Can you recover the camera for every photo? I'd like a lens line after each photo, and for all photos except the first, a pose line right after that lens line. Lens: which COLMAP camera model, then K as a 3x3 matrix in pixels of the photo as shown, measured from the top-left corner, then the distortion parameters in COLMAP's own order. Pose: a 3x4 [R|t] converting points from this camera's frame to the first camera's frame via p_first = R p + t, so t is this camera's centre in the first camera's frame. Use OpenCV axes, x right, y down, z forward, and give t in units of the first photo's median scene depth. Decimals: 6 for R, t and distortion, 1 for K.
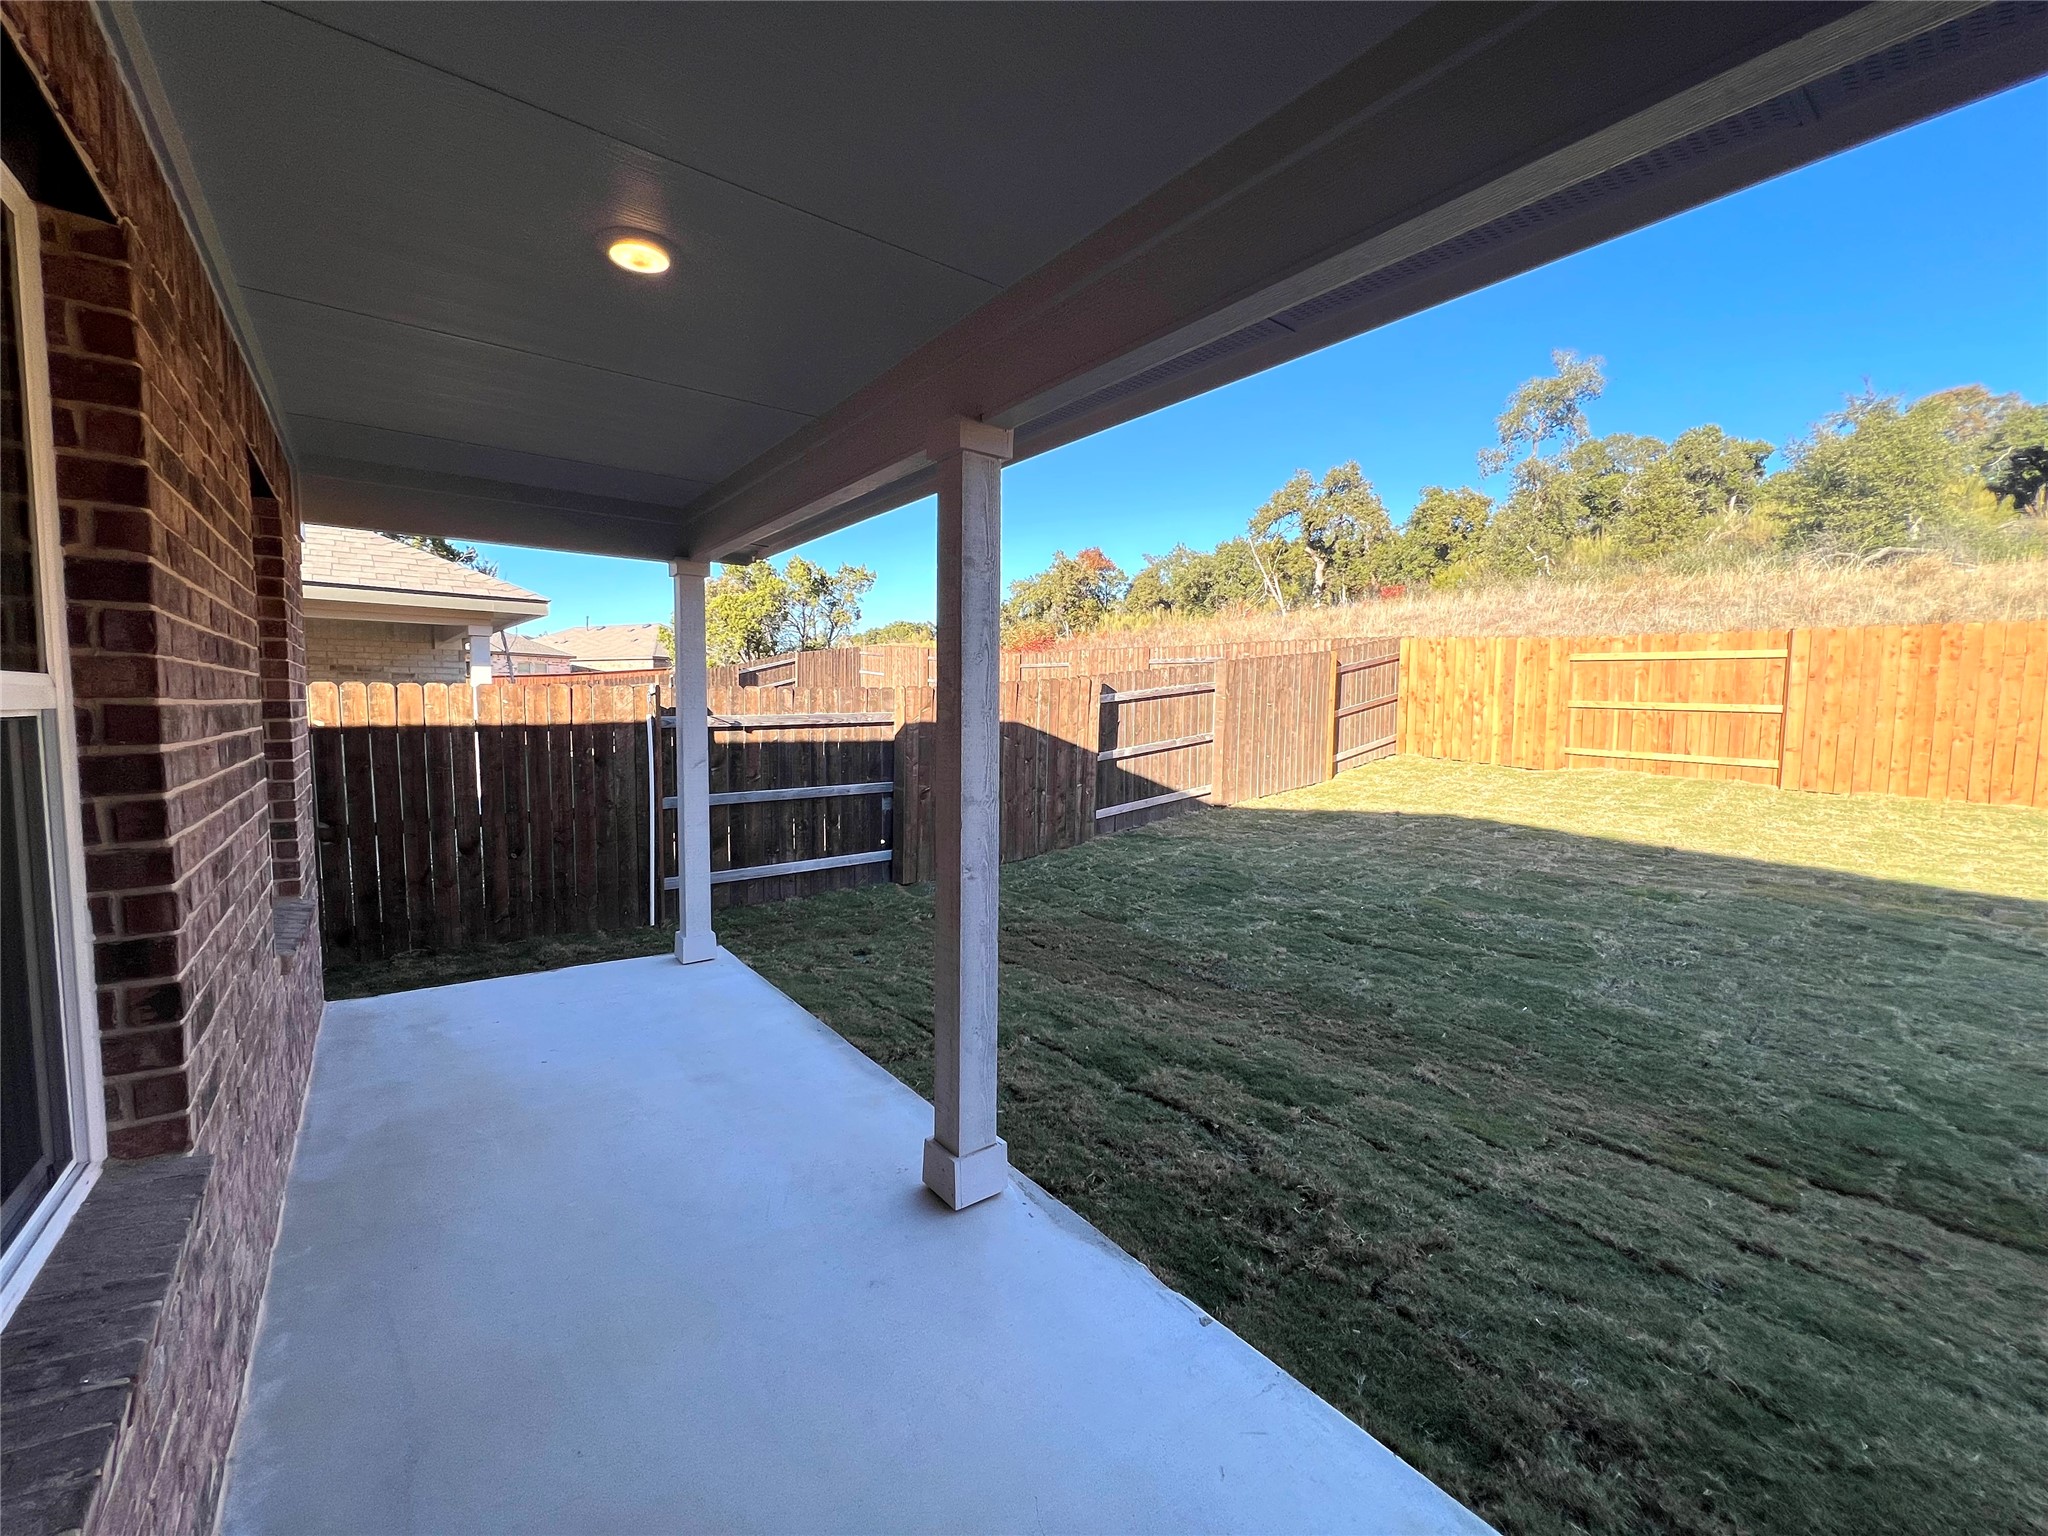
lens RADIAL K [[821.6, 0, 1018.1], [0, 821.6, 768.7], [0, 0, 1]] dist [-0.002272, 0.000721]
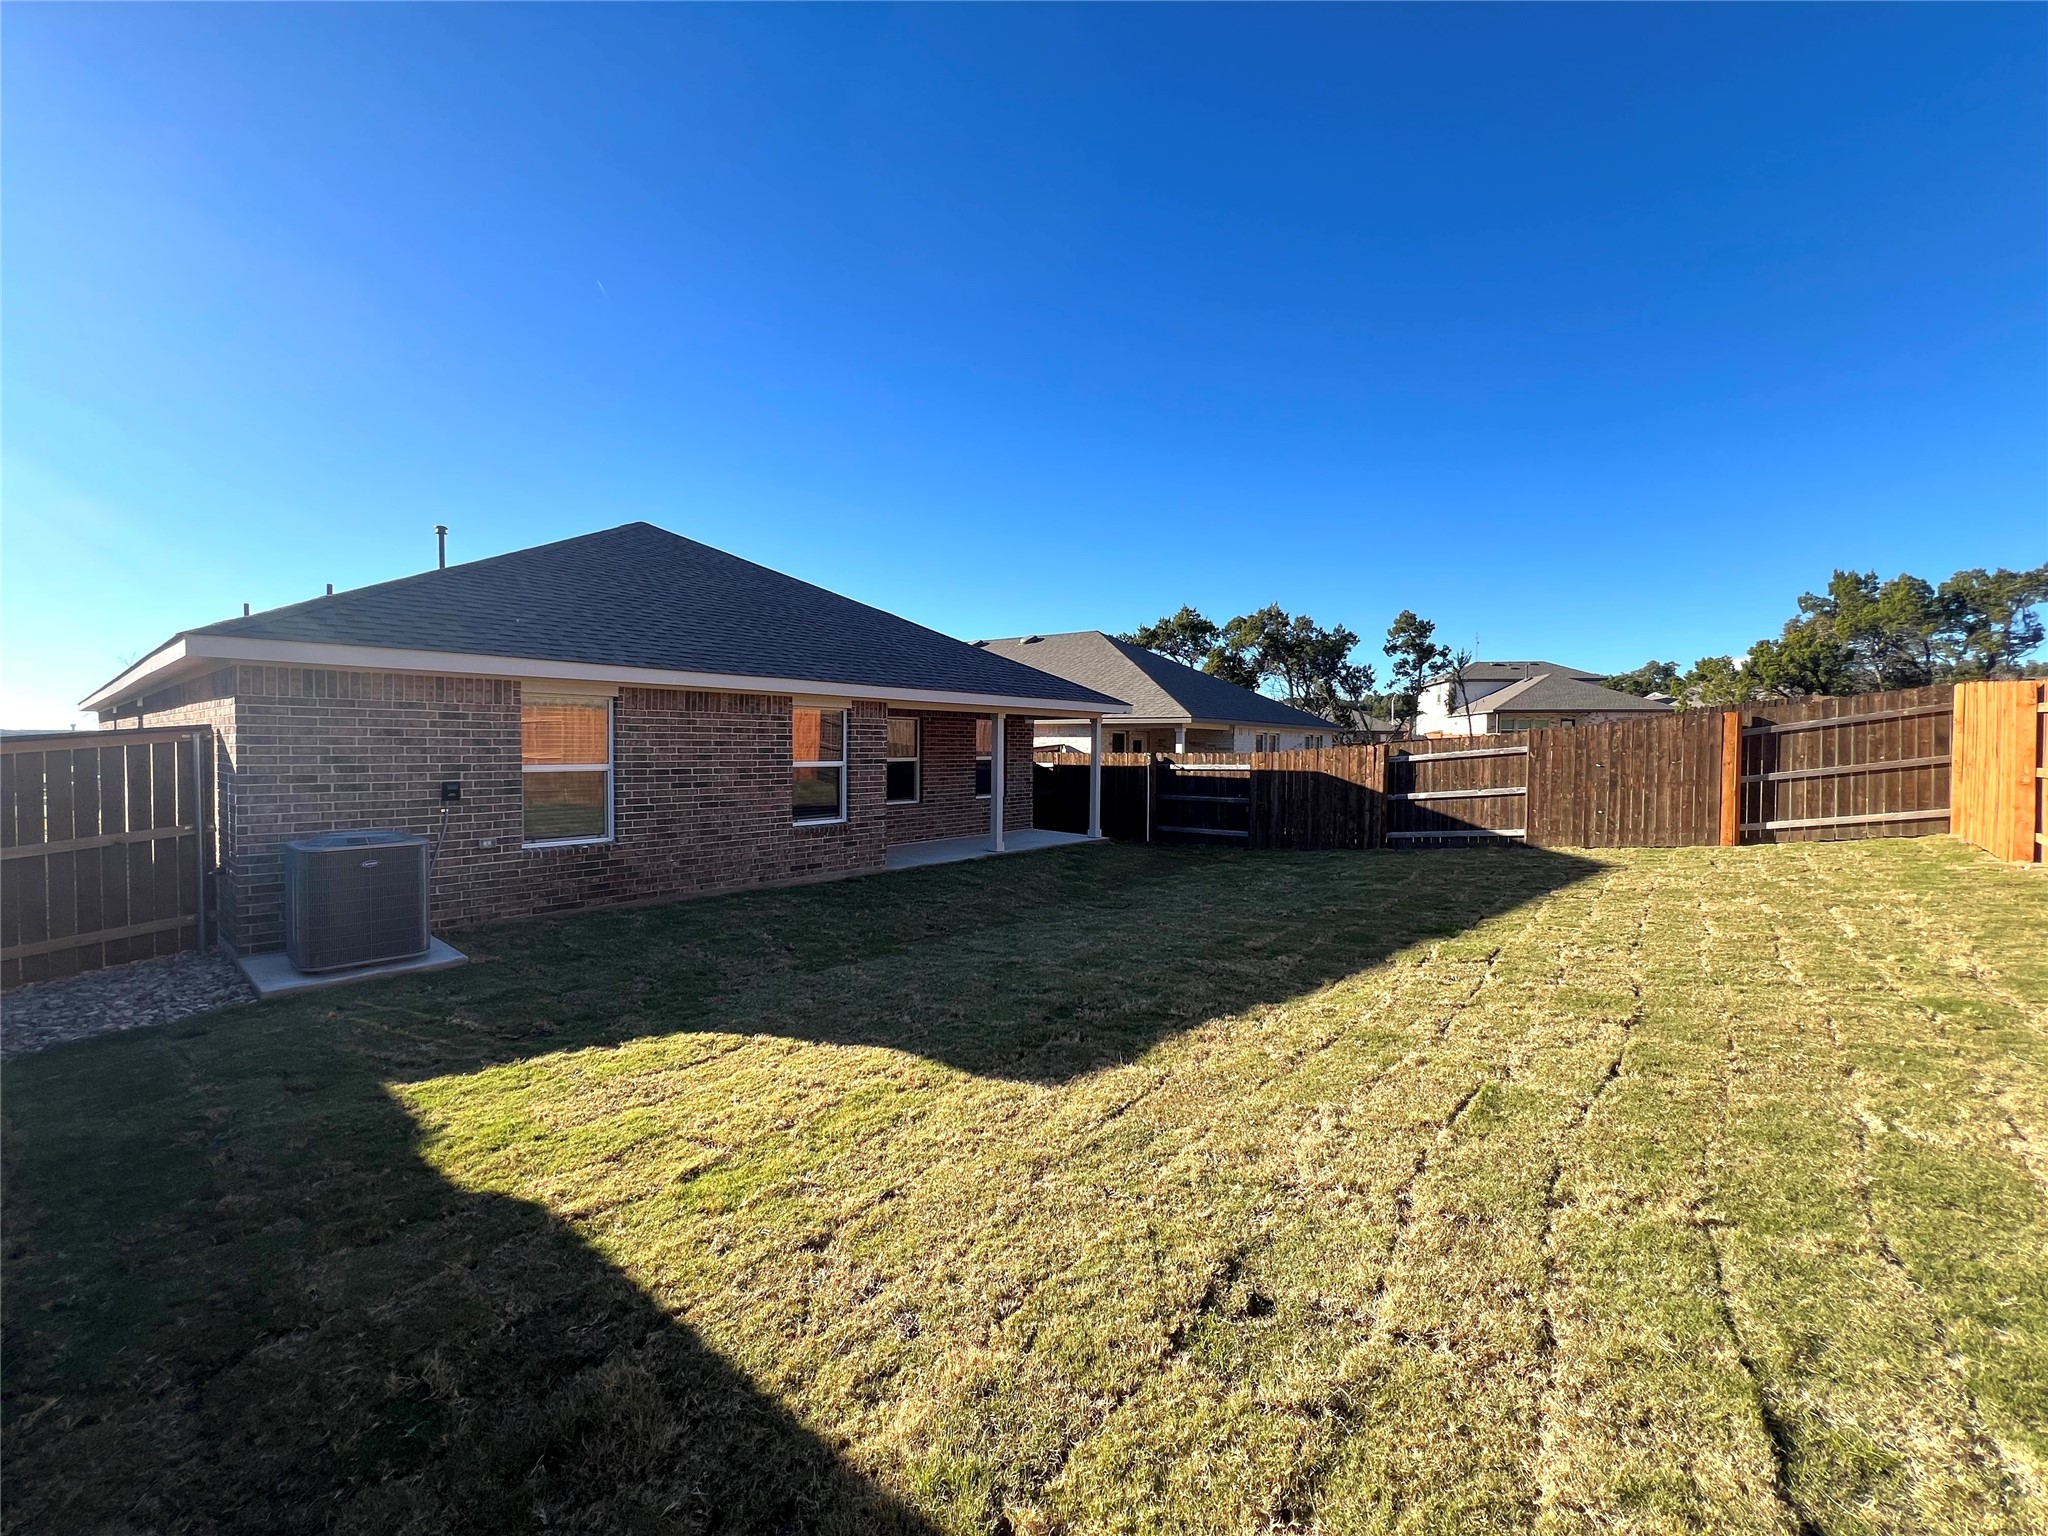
lens RADIAL K [[821.6, 0, 1027.2], [0, 821.6, 767.9], [0, 0, 1]] dist [-0.002272, 0.000721]
pose [[0.230524, 0.020725, -0.972846, 1.526384], [-0.076144, 0.997092, 0.003198, -0.022904], [0.970083, 0.073339, 0.231431, -0.037760]]
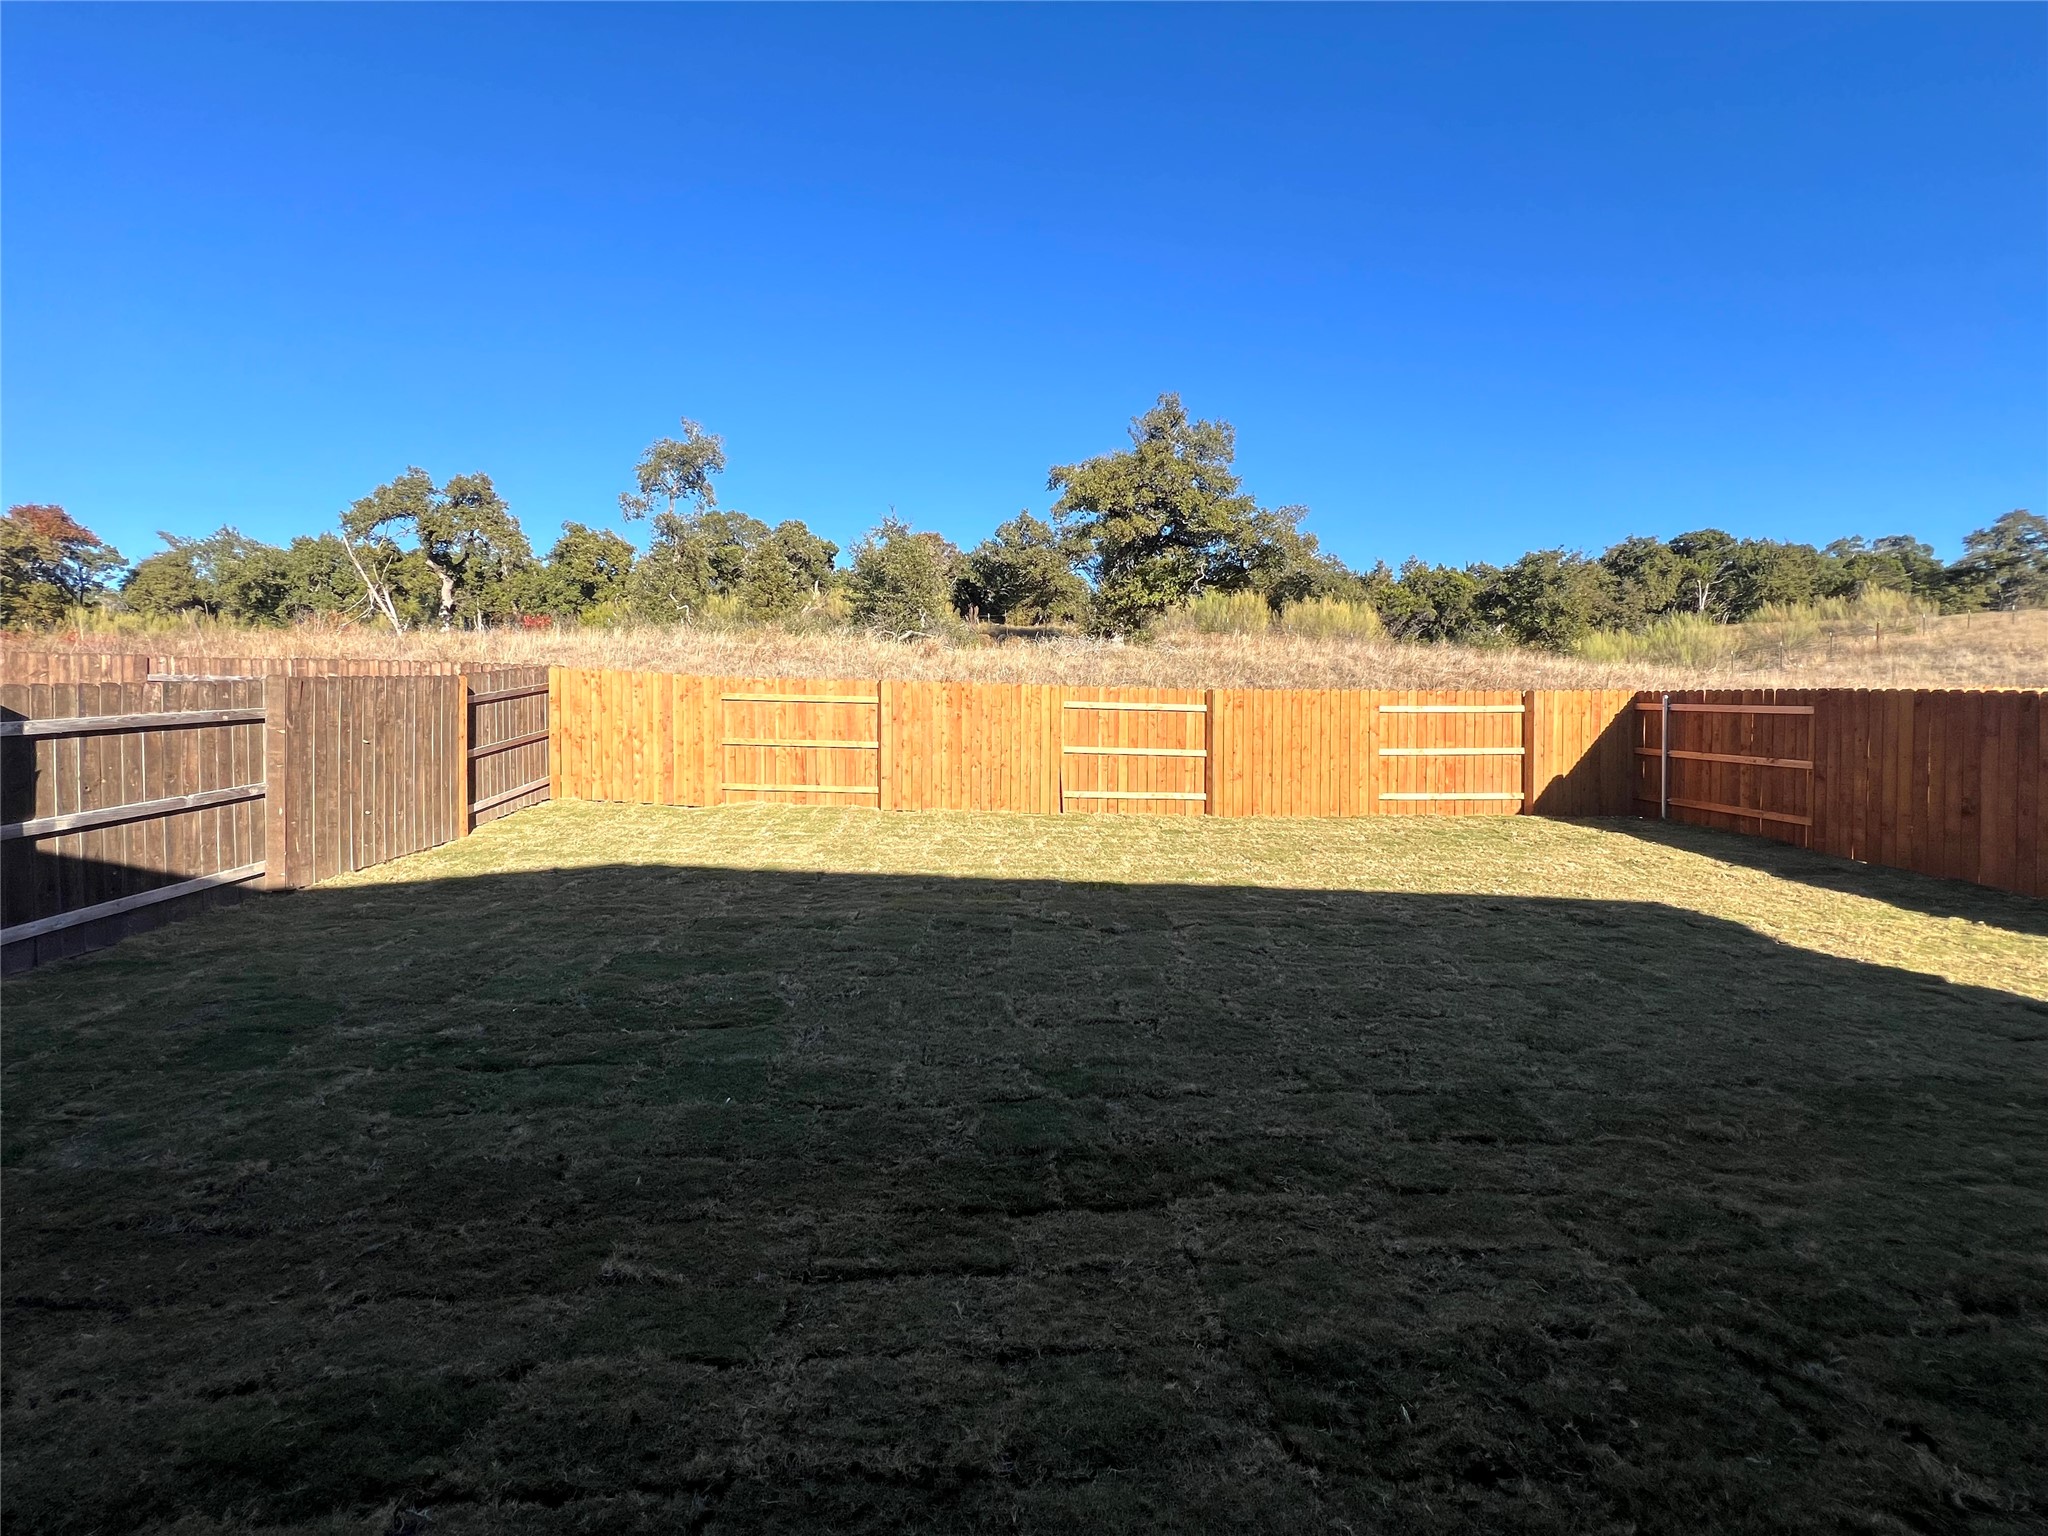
lens RADIAL K [[821.6, 0, 1021.9], [0, 821.6, 762.6], [0, 0, 1]] dist [-0.002272, 0.000721]
pose [[0.578676, -0.020754, 0.815293, 0.058331], [0.066077, 0.997583, -0.021506, -0.006421], [-0.812876, 0.066317, 0.578649, 0.125685]]
